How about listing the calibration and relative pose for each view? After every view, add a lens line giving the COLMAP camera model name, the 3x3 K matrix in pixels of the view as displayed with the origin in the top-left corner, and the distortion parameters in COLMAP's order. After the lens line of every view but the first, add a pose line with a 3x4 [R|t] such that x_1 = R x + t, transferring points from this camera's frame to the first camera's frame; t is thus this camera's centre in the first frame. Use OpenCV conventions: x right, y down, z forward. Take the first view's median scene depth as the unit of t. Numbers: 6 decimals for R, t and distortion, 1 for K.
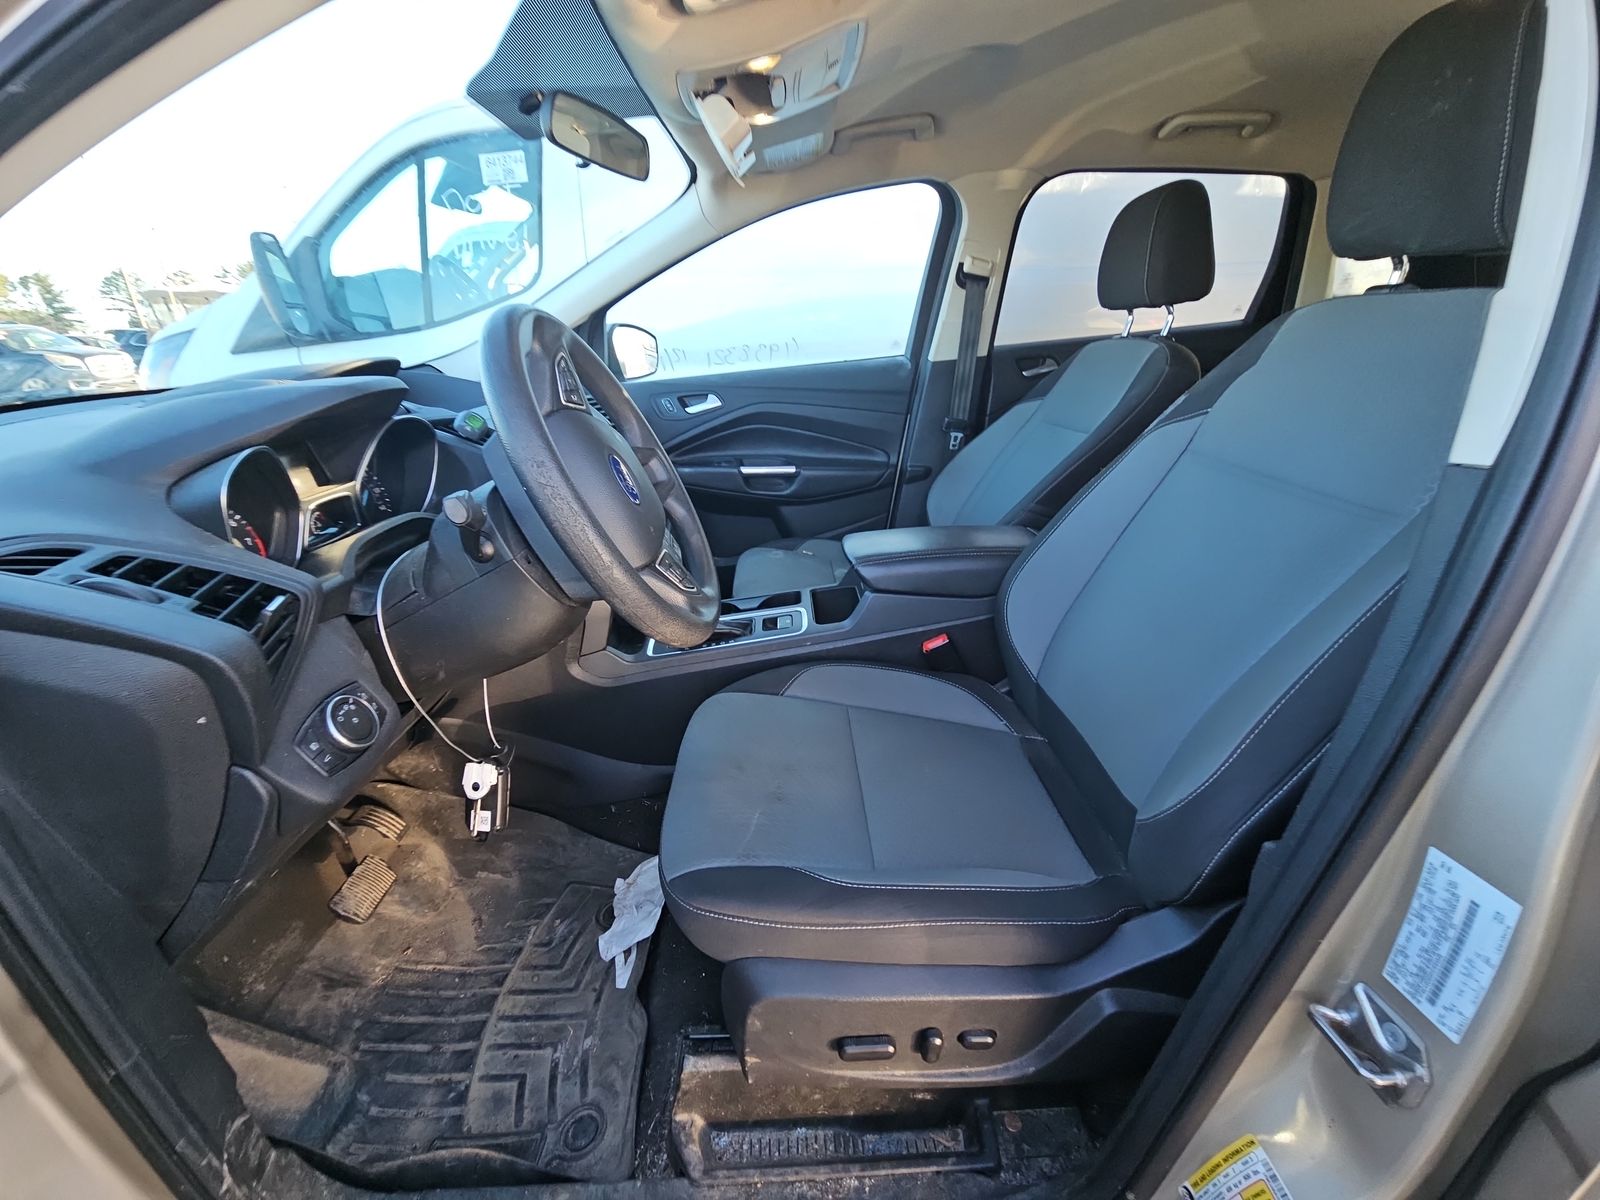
lens RADIAL K [[651.8, 0, 796.8], [0, 651.8, 603.6], [0, 0, 1]] dist [0.007742, -0.007791]
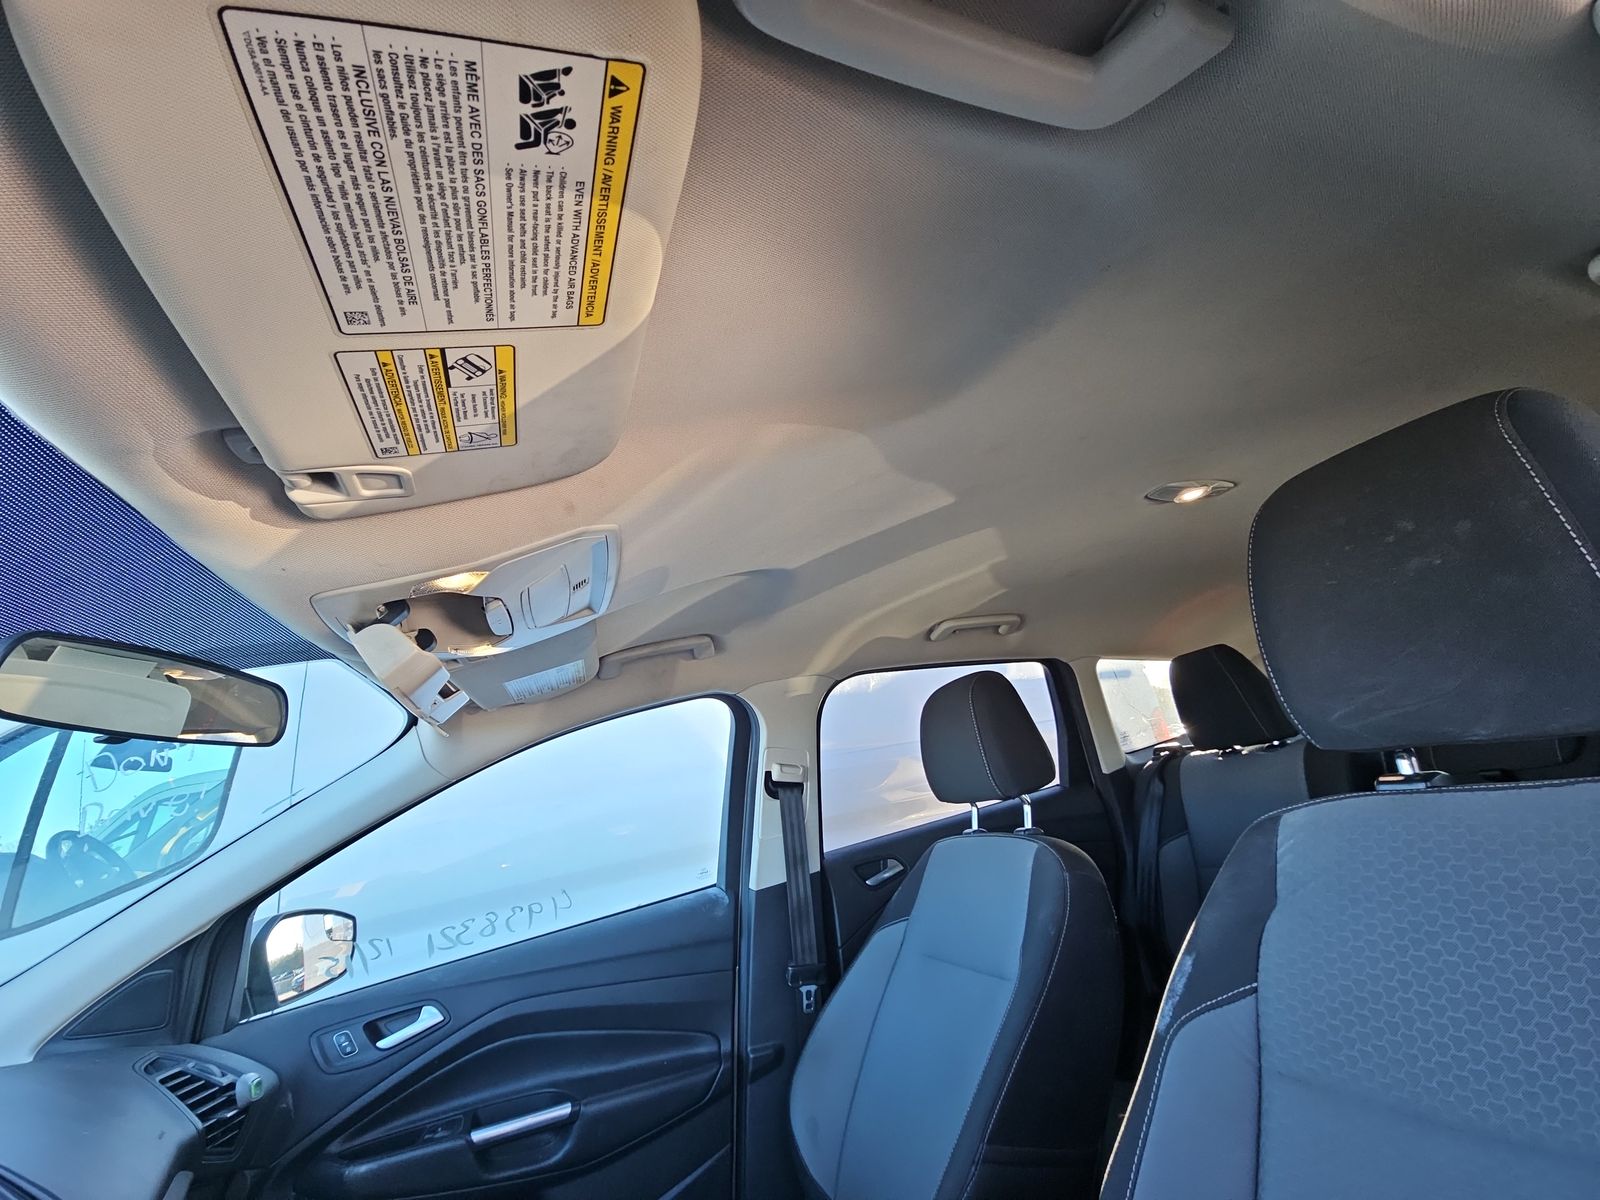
lens RADIAL K [[651.8, 0, 803.5], [0, 651.8, 606.3], [0, 0, 1]] dist [0.007742, -0.007791]
pose [[0.946260, -0.045085, 0.320250, 0.031970], [0.239947, 0.761797, -0.601740, -0.159044], [-0.216836, 0.646245, 0.731676, 0.222399]]
